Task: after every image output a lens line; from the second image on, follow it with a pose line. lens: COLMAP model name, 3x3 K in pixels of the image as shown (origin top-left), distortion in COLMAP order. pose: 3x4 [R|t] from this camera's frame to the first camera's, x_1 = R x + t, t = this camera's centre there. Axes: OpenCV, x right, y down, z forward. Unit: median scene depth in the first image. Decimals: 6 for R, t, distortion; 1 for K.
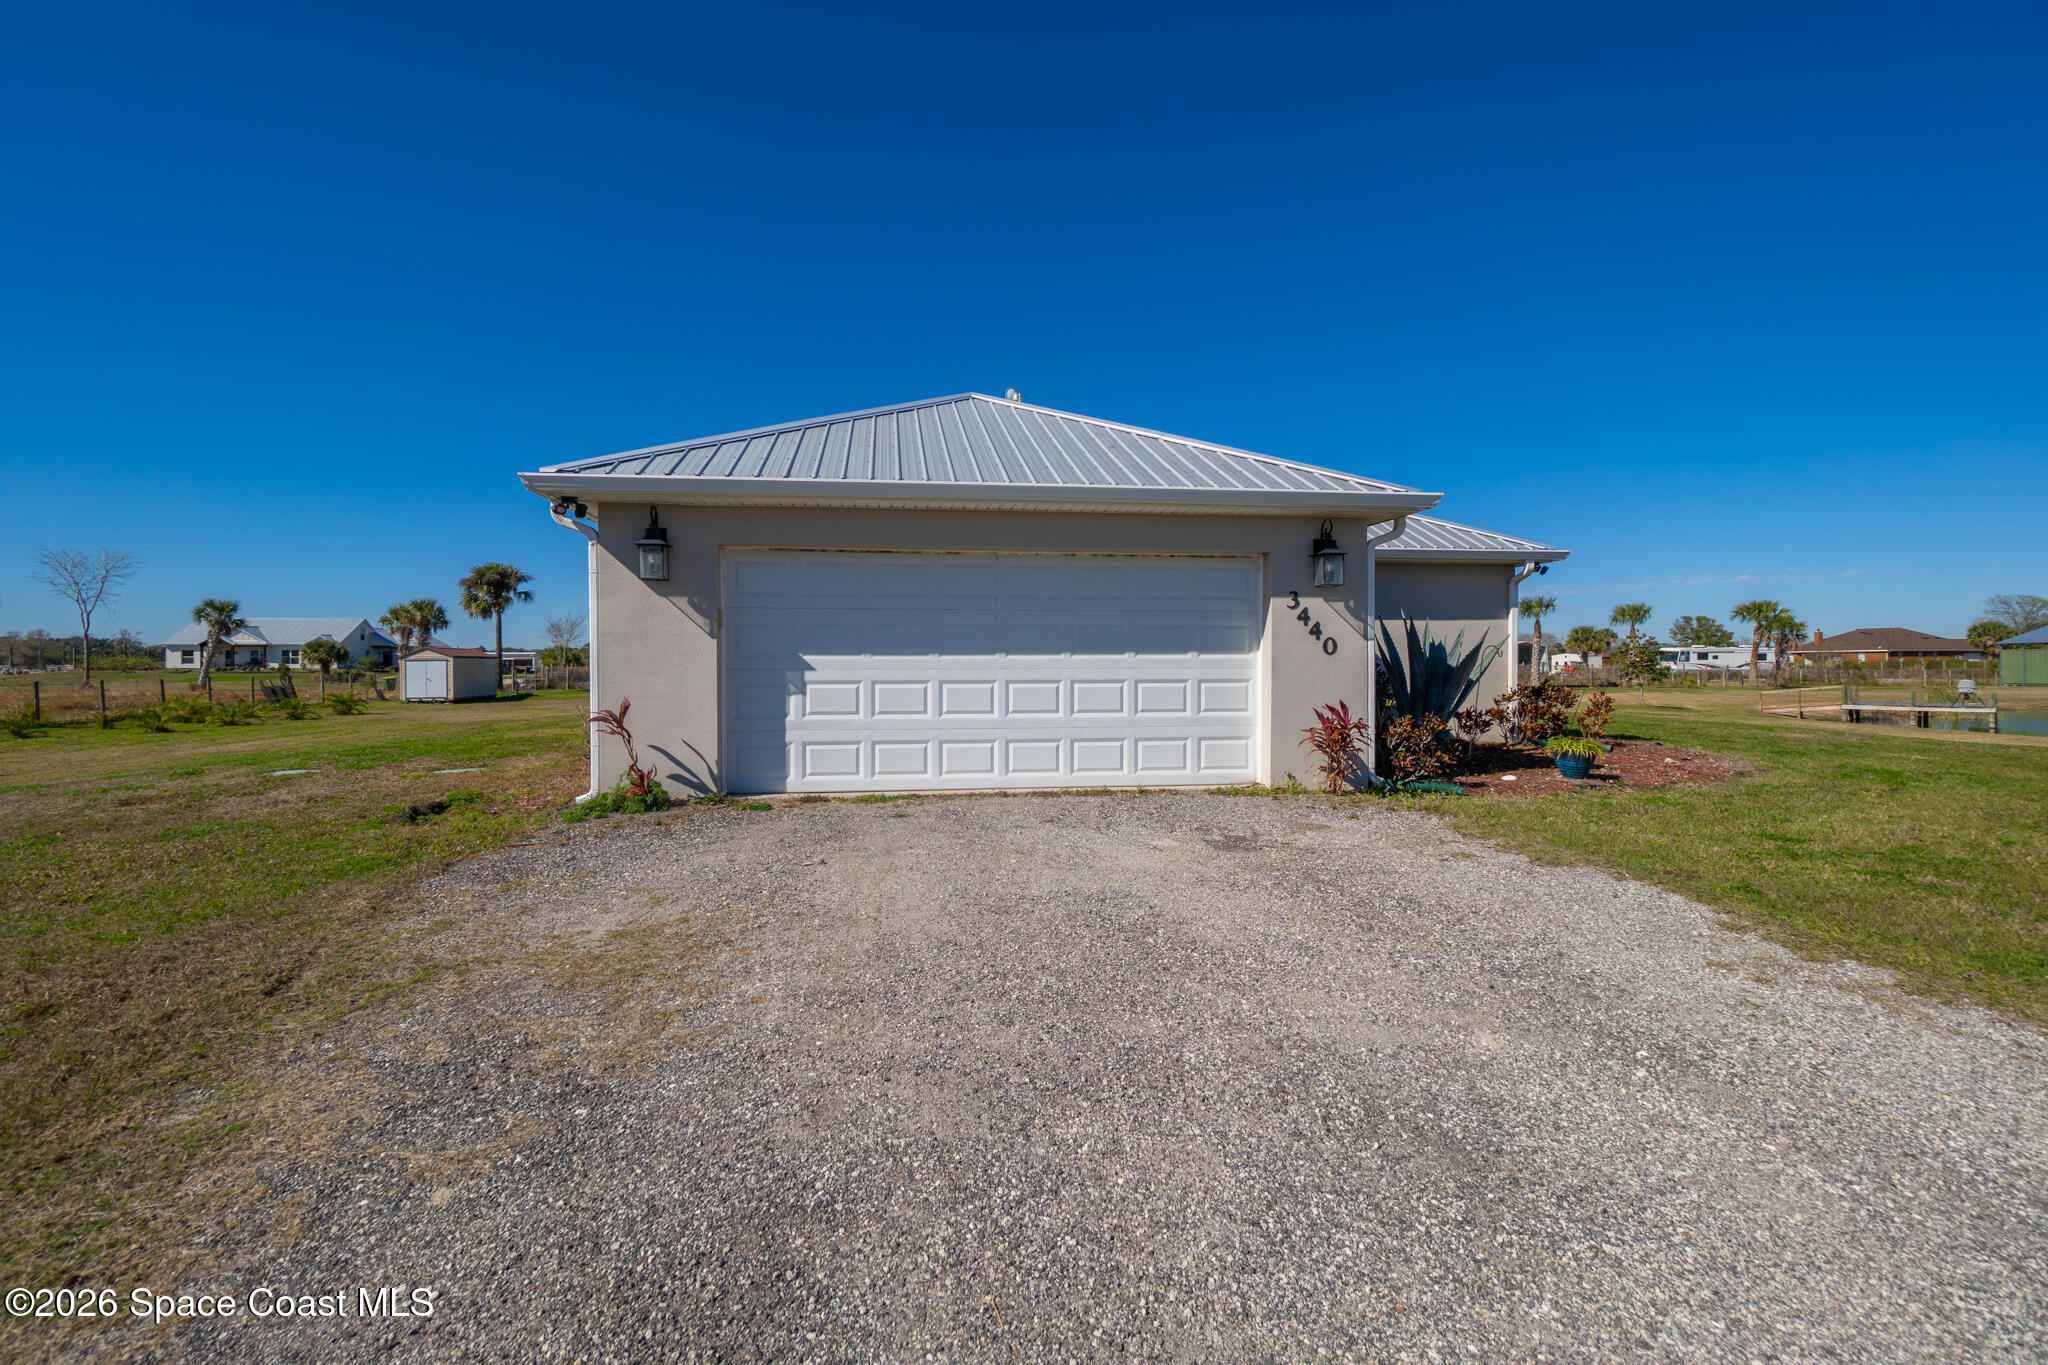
lens RADIAL K [[887.8, 0, 1017.0], [0, 887.8, 690.8], [0, 0, 1]] dist [-0.001642, 0.003726]
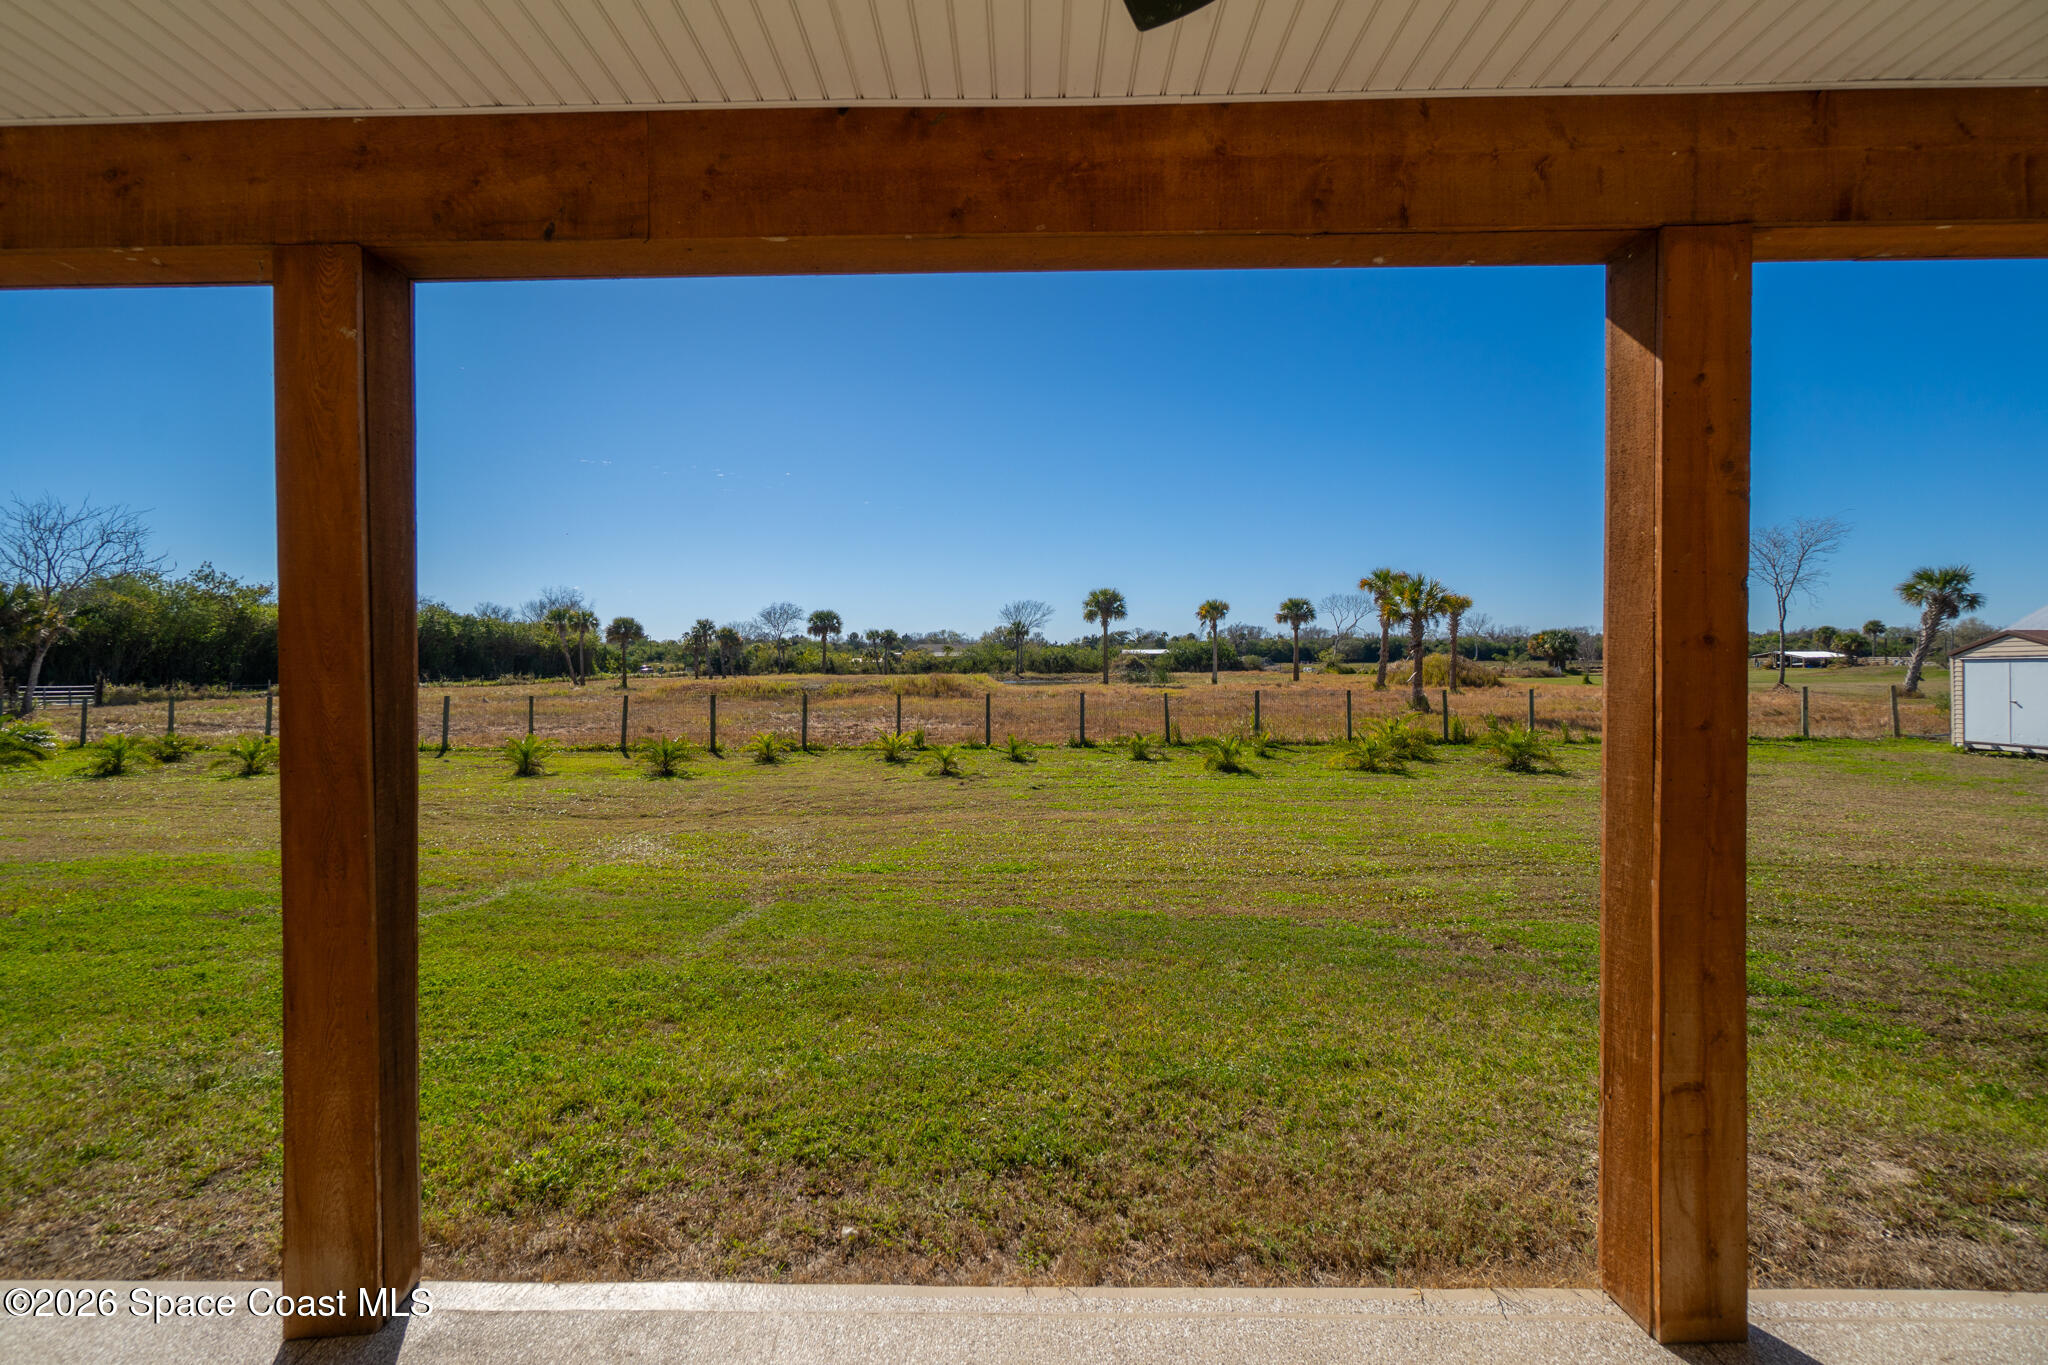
lens RADIAL K [[887.8, 0, 1007.8], [0, 887.8, 669.1], [0, 0, 1]] dist [-0.001642, 0.003726]
pose [[-0.136524, 0.011333, -0.990572, -0.131131], [-0.024323, 0.999595, 0.014788, -0.019896], [0.990338, 0.026112, -0.136193, 0.460735]]
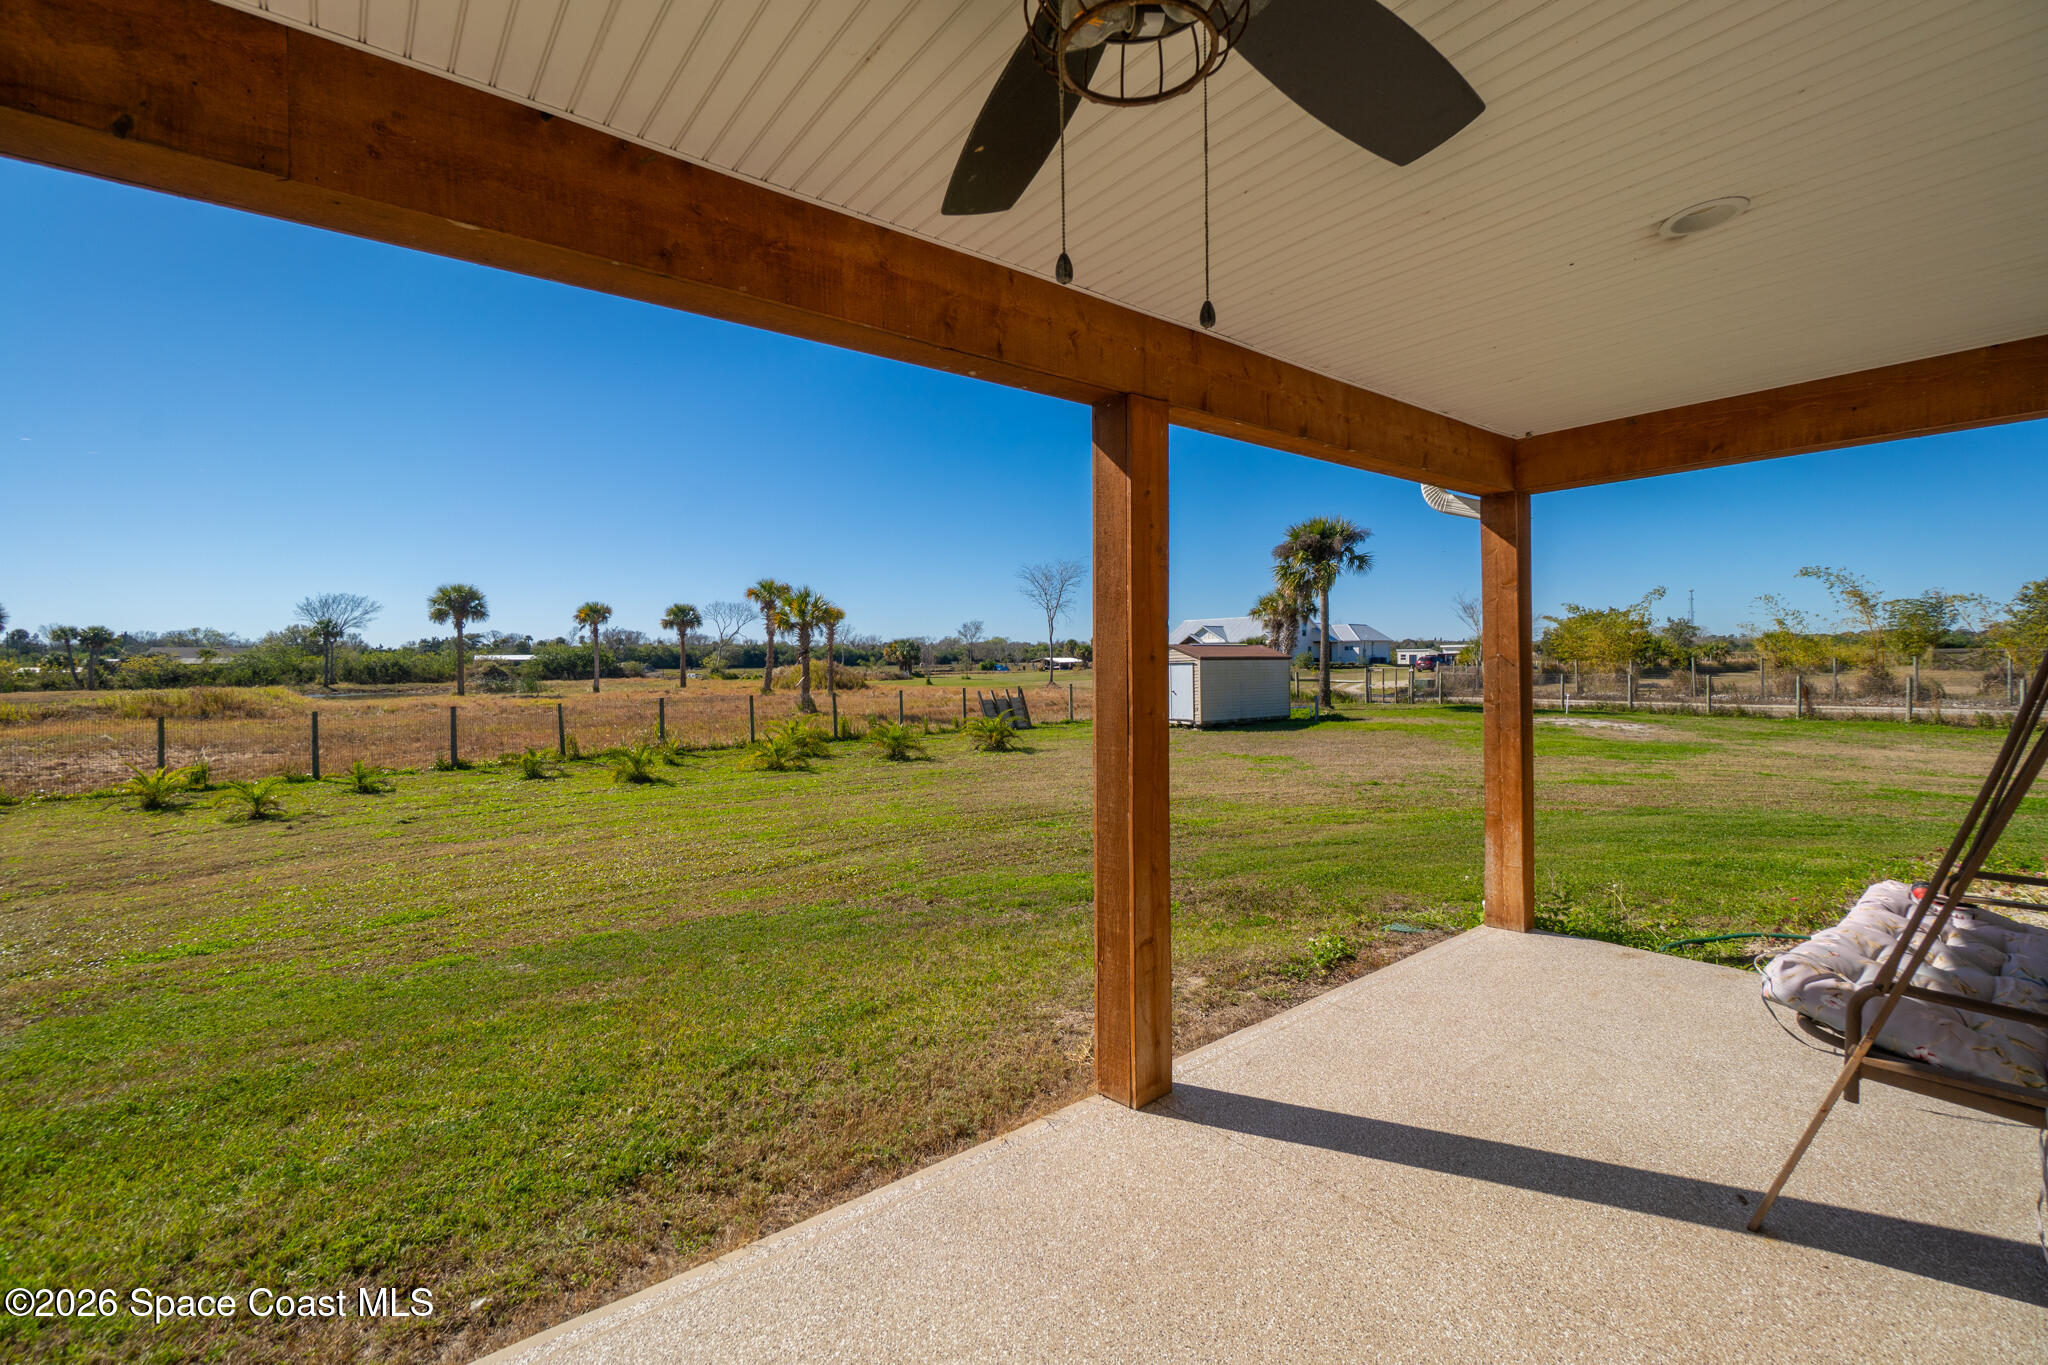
lens RADIAL K [[887.8, 0, 1007.7], [0, 887.8, 669.6], [0, 0, 1]] dist [-0.001642, 0.003726]
pose [[0.516208, 0.003841, -0.856455, -0.125878], [-0.016052, 0.999858, -0.005191, -0.020072], [0.856313, 0.016427, 0.516196, 0.444512]]
